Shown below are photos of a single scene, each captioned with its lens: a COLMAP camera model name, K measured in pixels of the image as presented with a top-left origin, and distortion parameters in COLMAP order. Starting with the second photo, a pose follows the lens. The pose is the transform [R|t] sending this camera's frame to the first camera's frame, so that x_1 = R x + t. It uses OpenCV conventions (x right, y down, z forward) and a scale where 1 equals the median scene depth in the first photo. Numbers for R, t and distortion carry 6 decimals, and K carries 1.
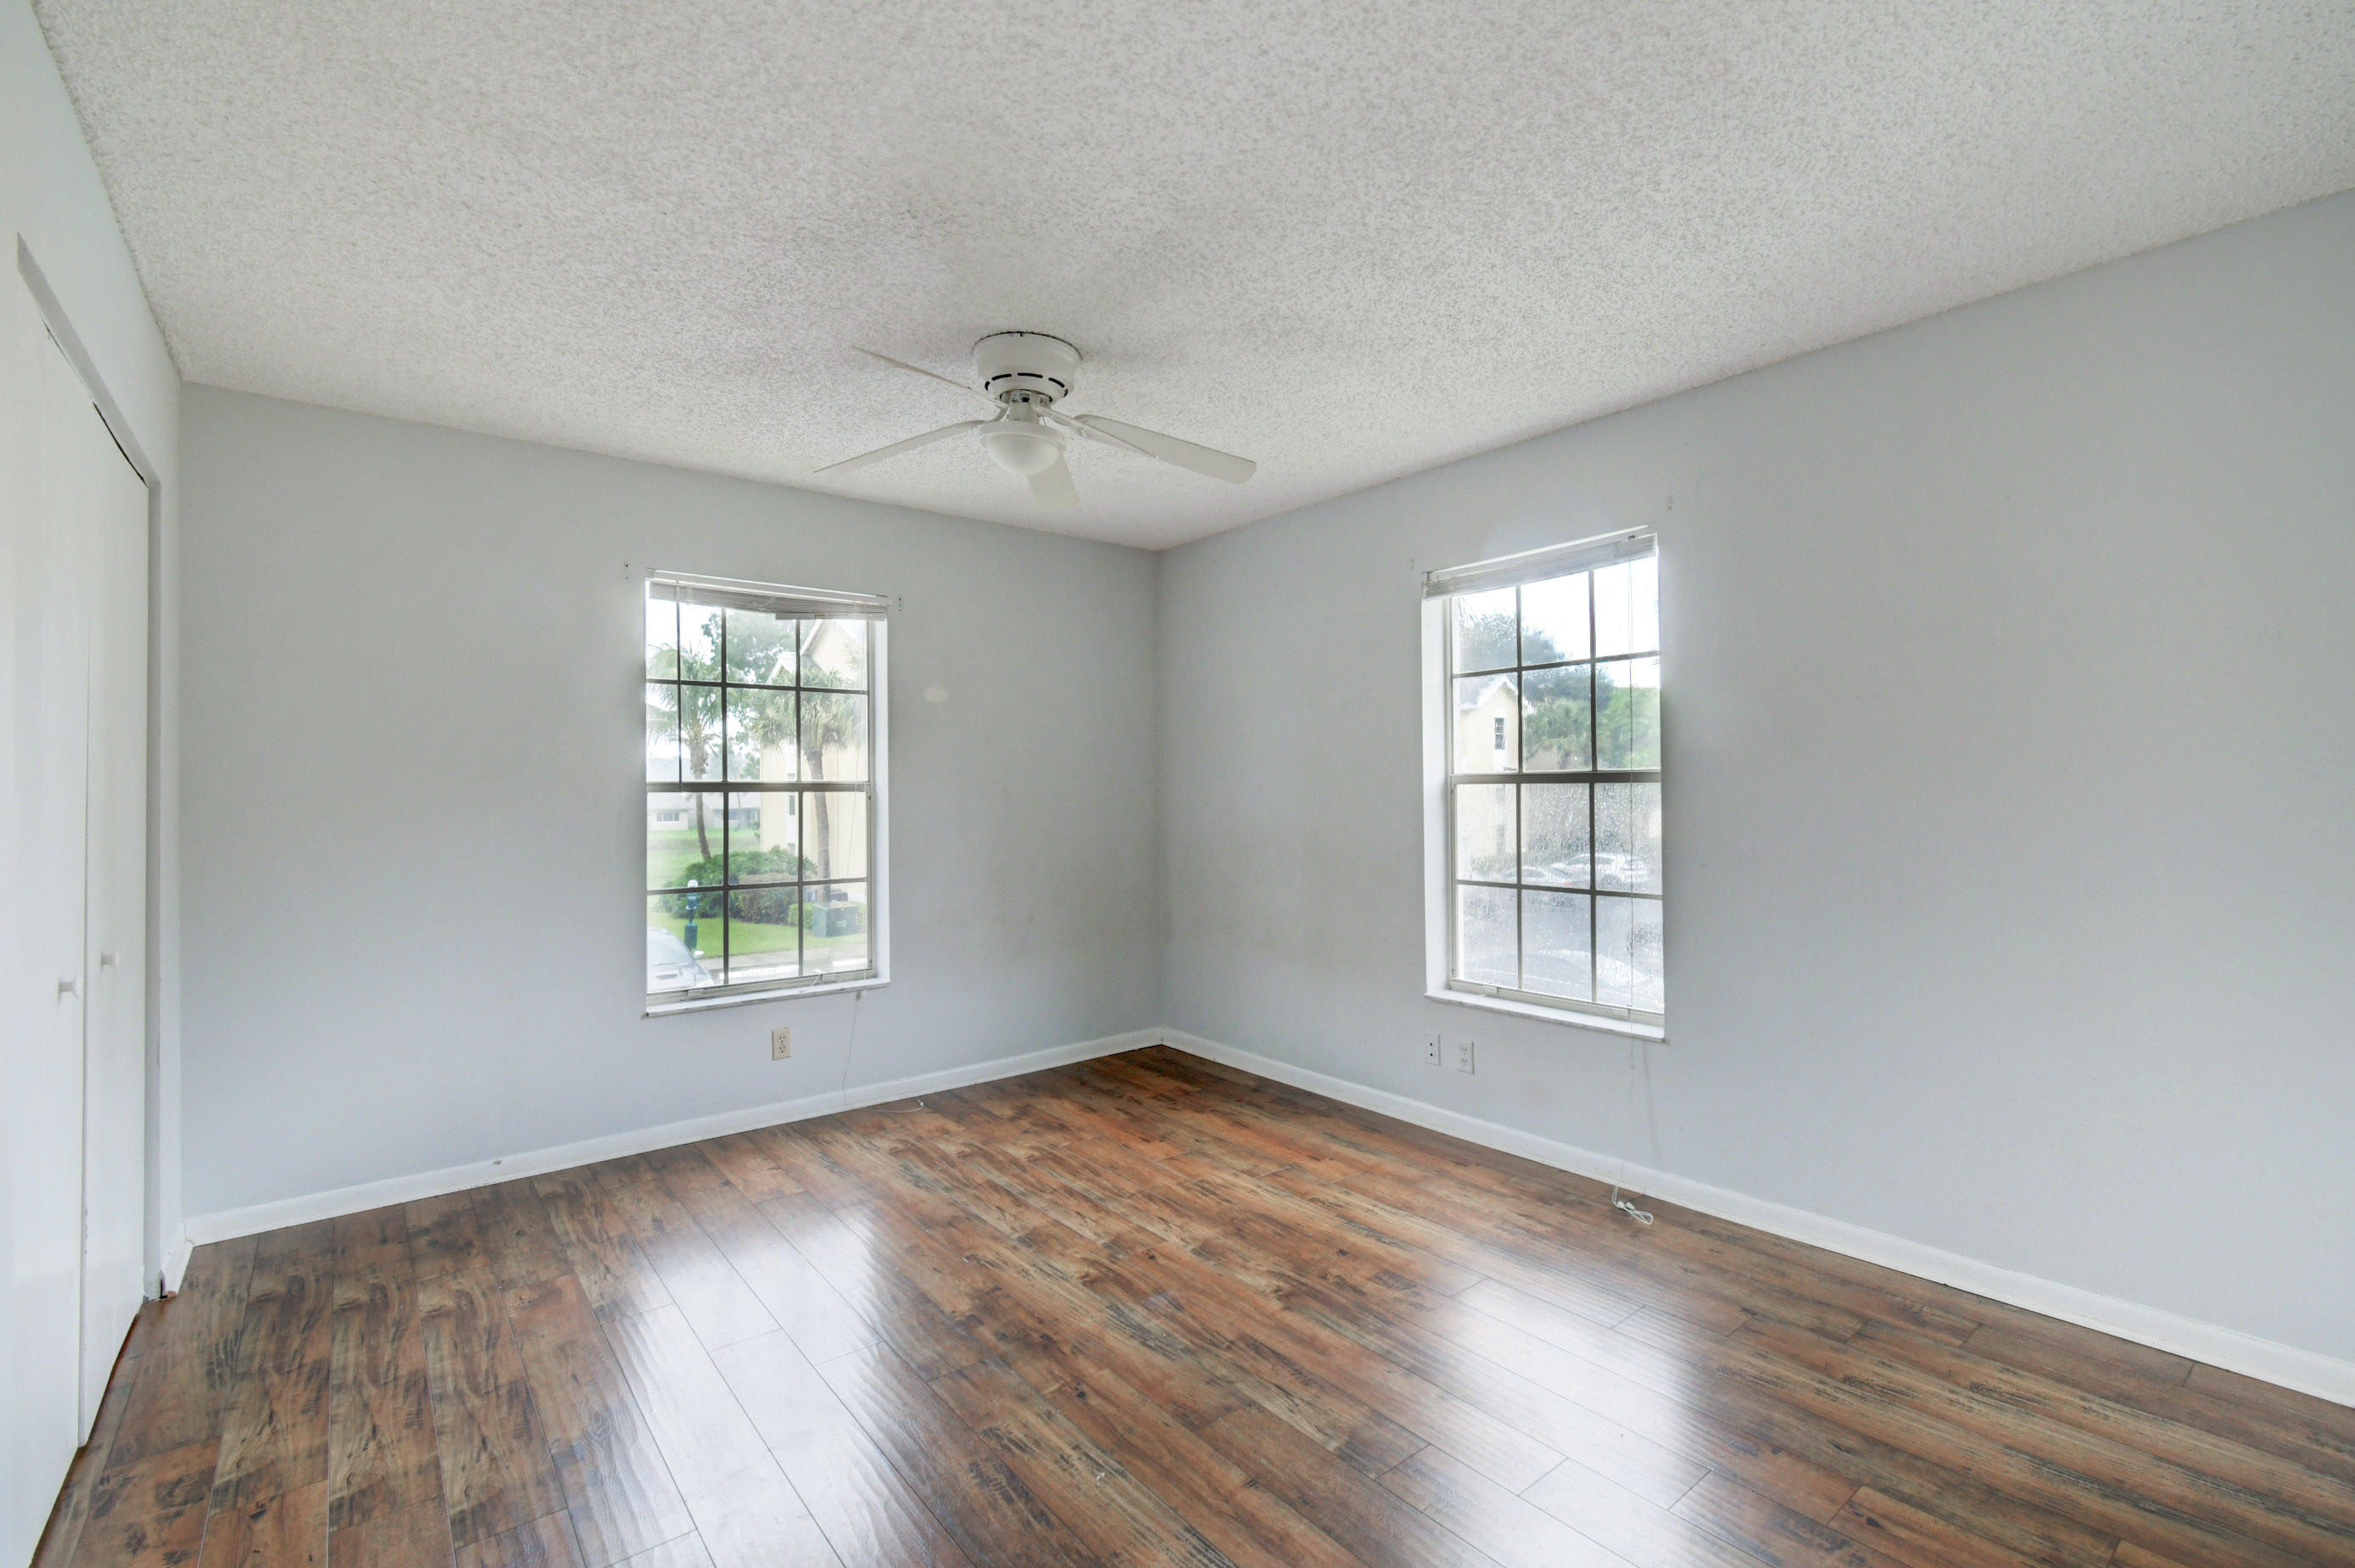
lens RADIAL K [[1044.4, 0, 1186.9], [0, 1044.4, 783.8], [0, 0, 1]] dist [0.006102, -0.004500]
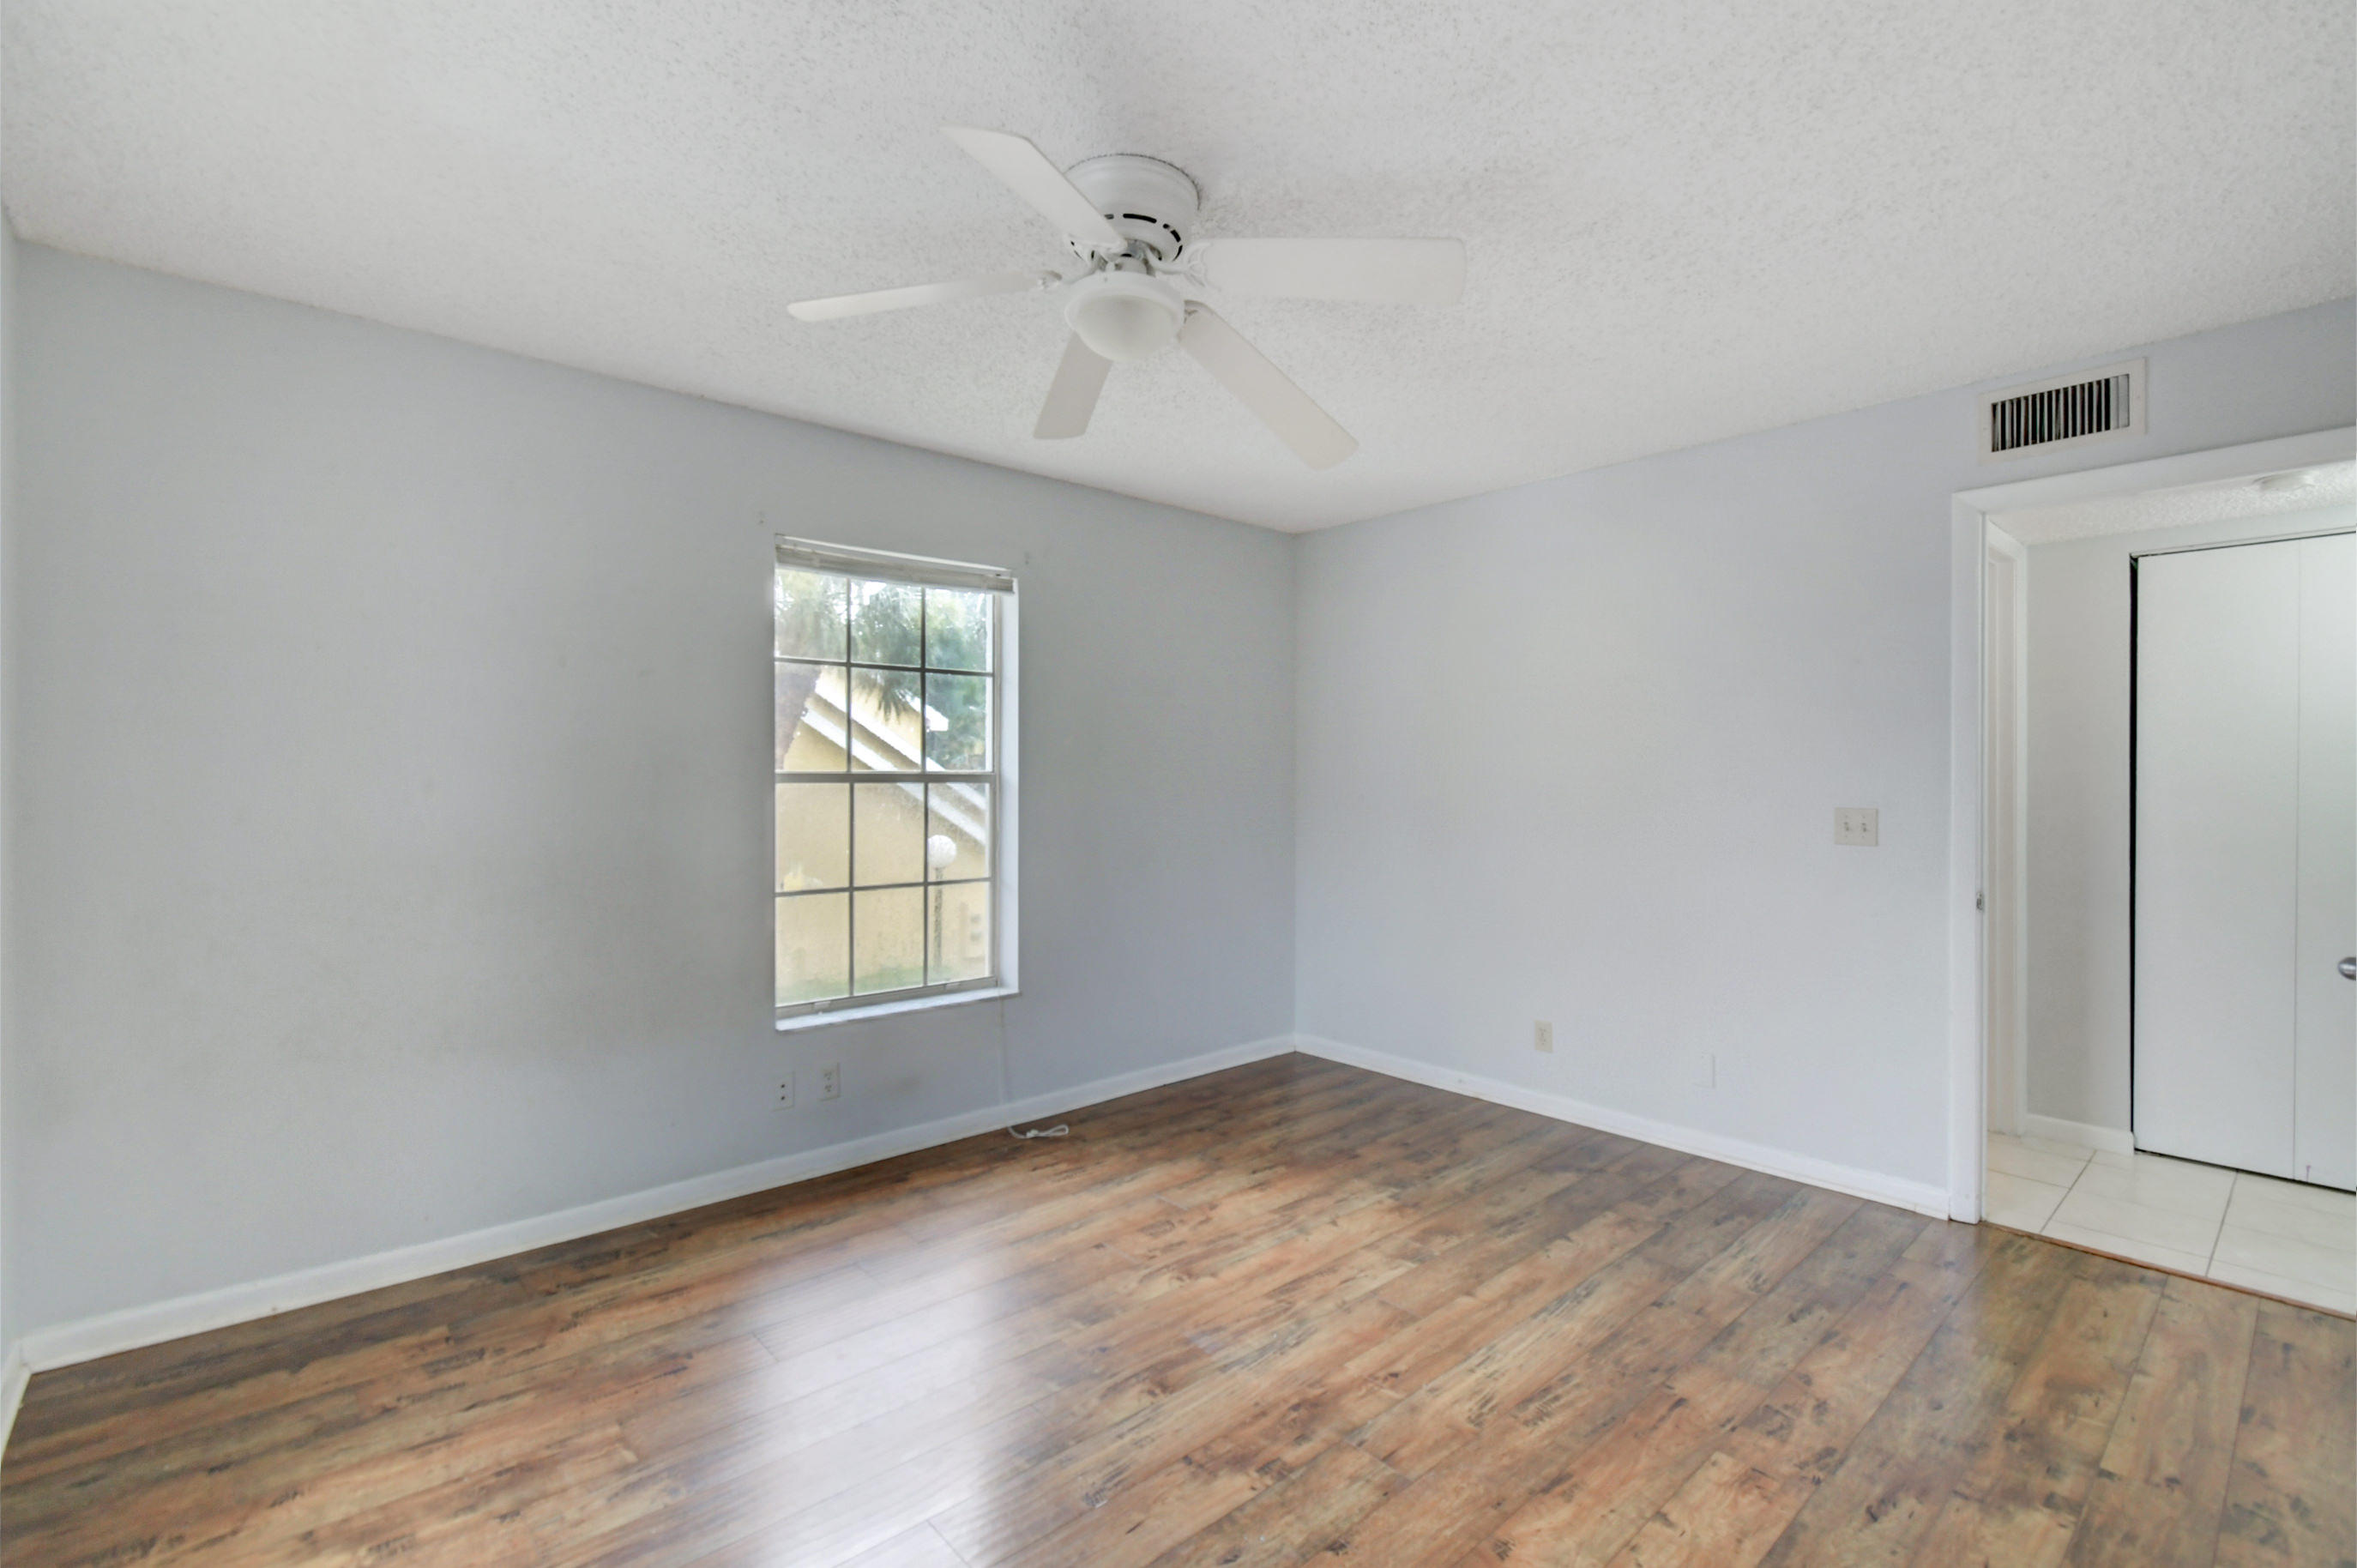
lens RADIAL K [[1045.3, 0, 1165.9], [0, 1045.3, 782.4], [0, 0, 1]] dist [0.006102, -0.004500]
pose [[-0.044160, 0.004362, 0.999015, -0.821746], [-0.003300, 0.999984, -0.004512, 0.002651], [-0.999019, -0.003496, -0.044145, 0.927481]]
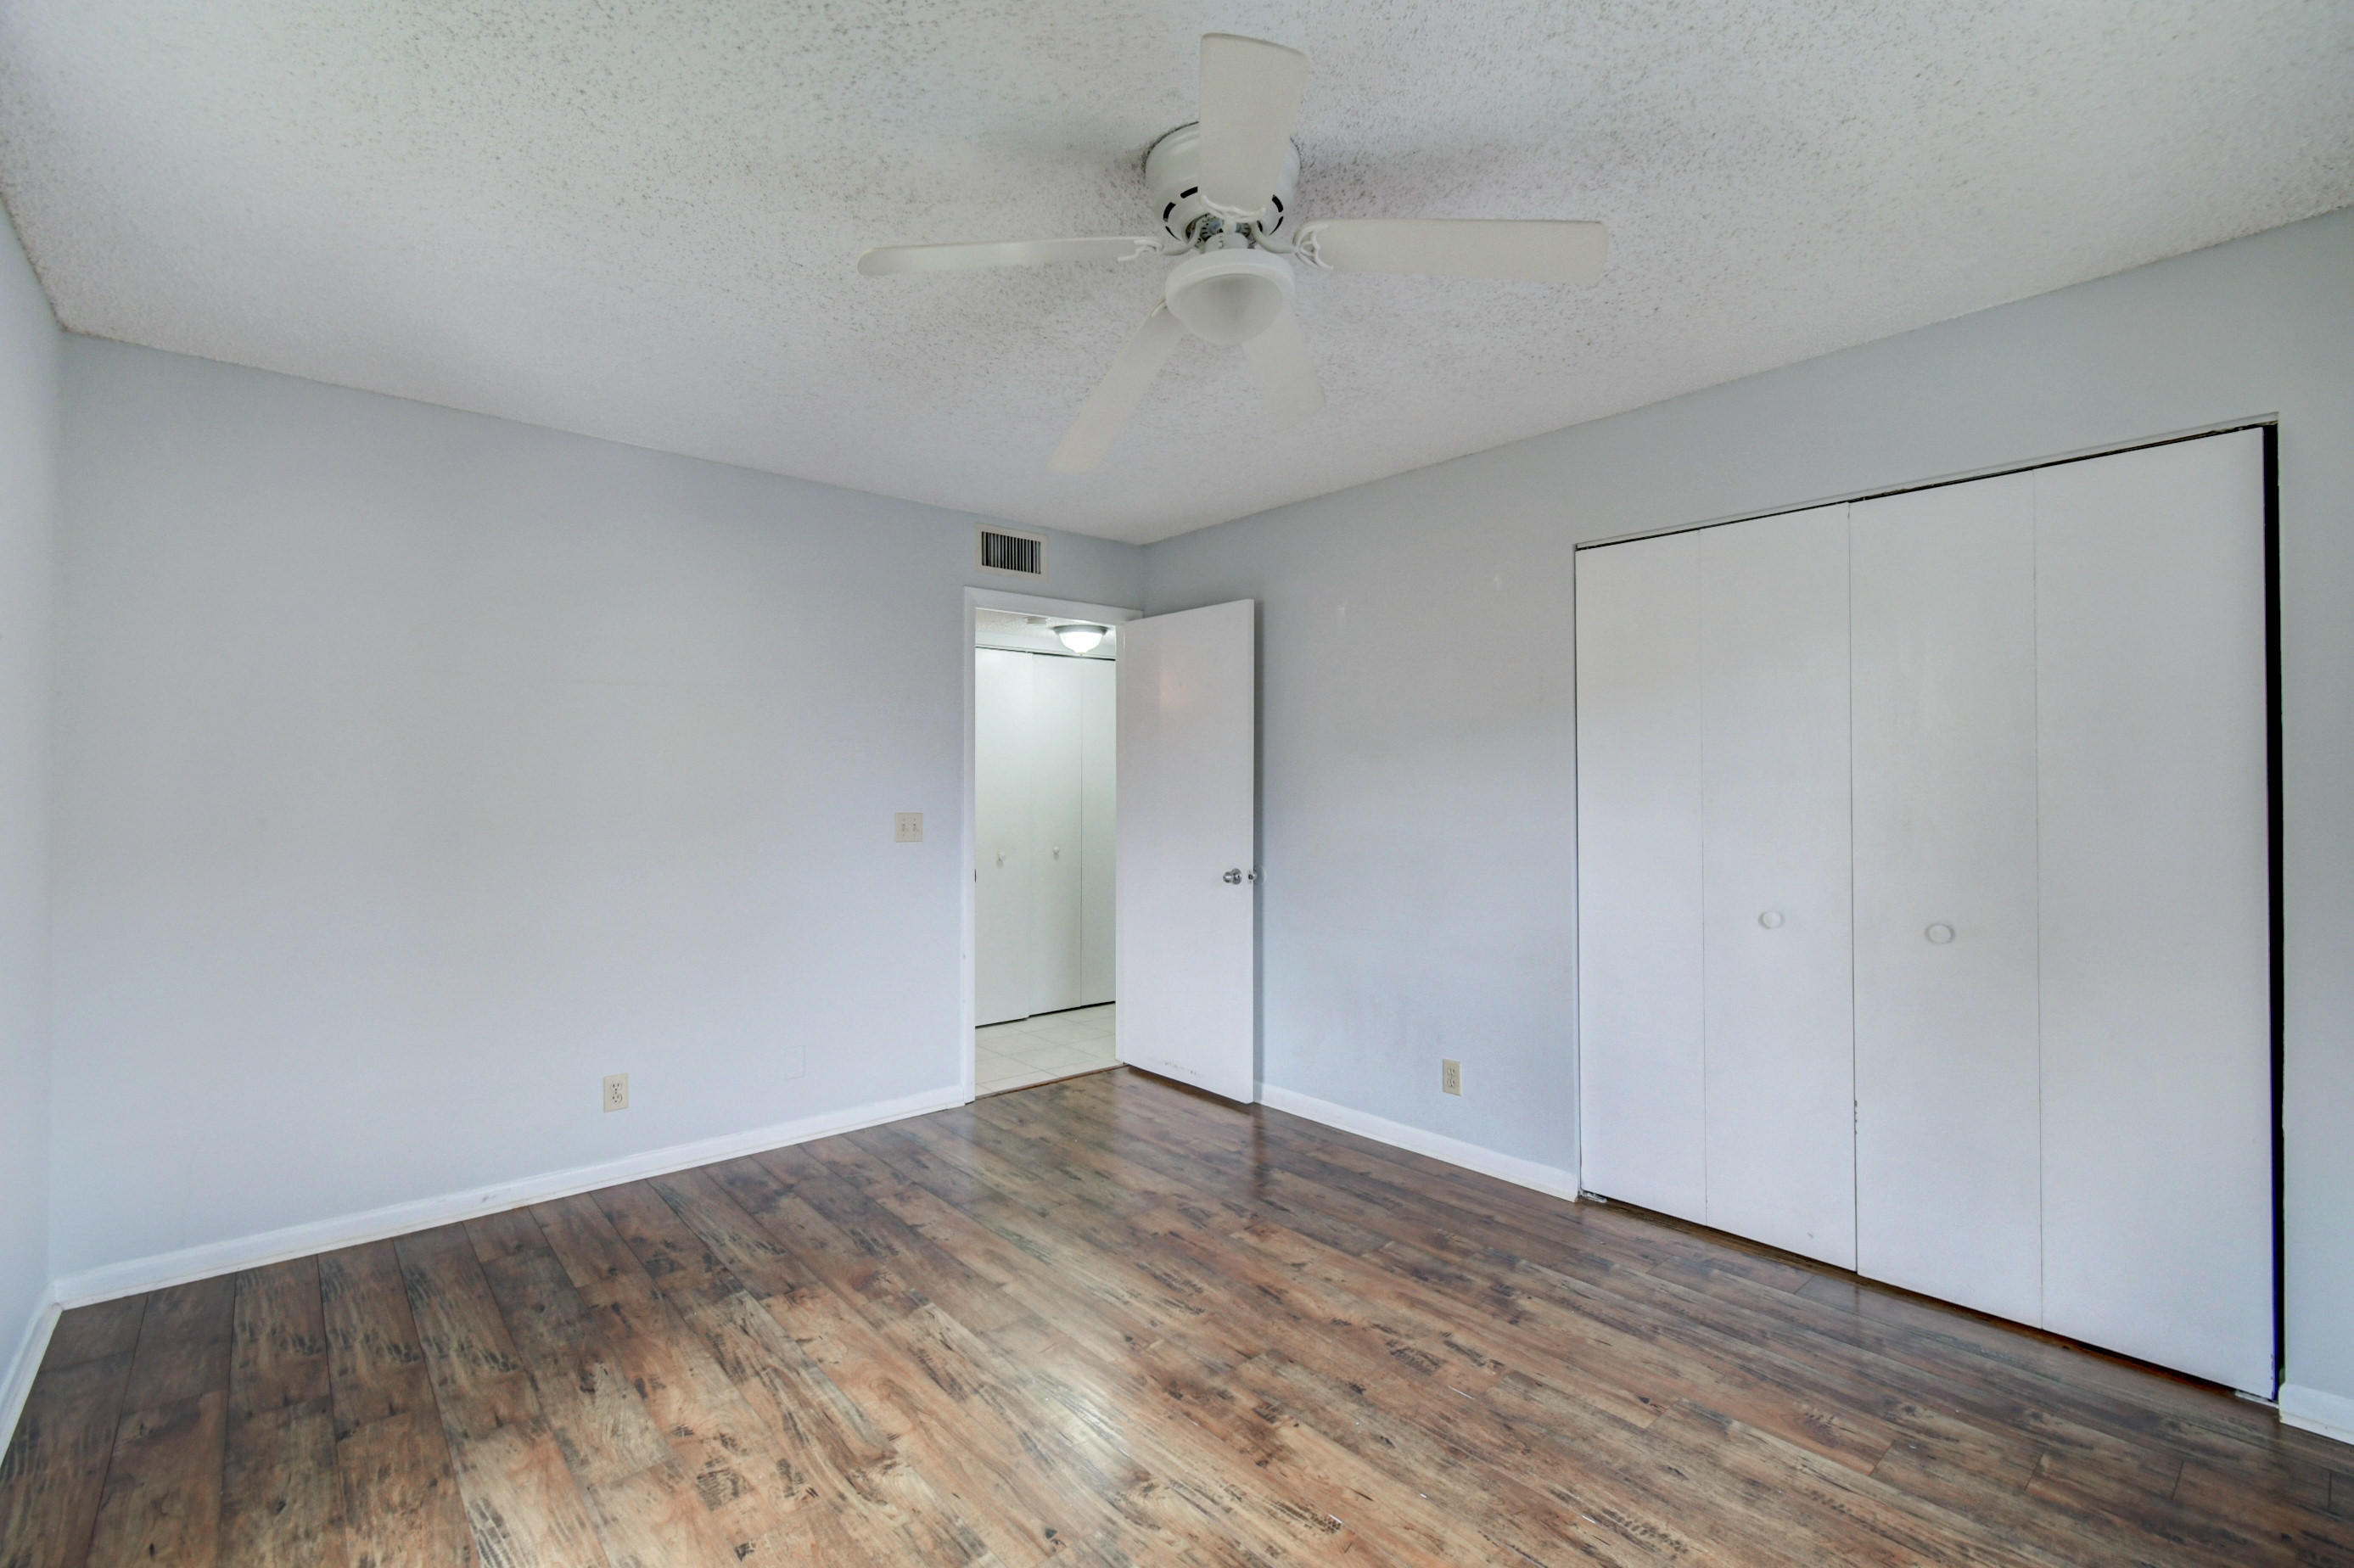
lens RADIAL K [[1043.9, 0, 1192.8], [0, 1043.9, 781.4], [0, 0, 1]] dist [0.006102, -0.004500]
pose [[-0.998890, 0.011788, -0.045605, -0.091464], [0.012091, 0.999907, -0.006363, -0.005424], [0.045526, -0.006907, -0.998939, 1.552186]]
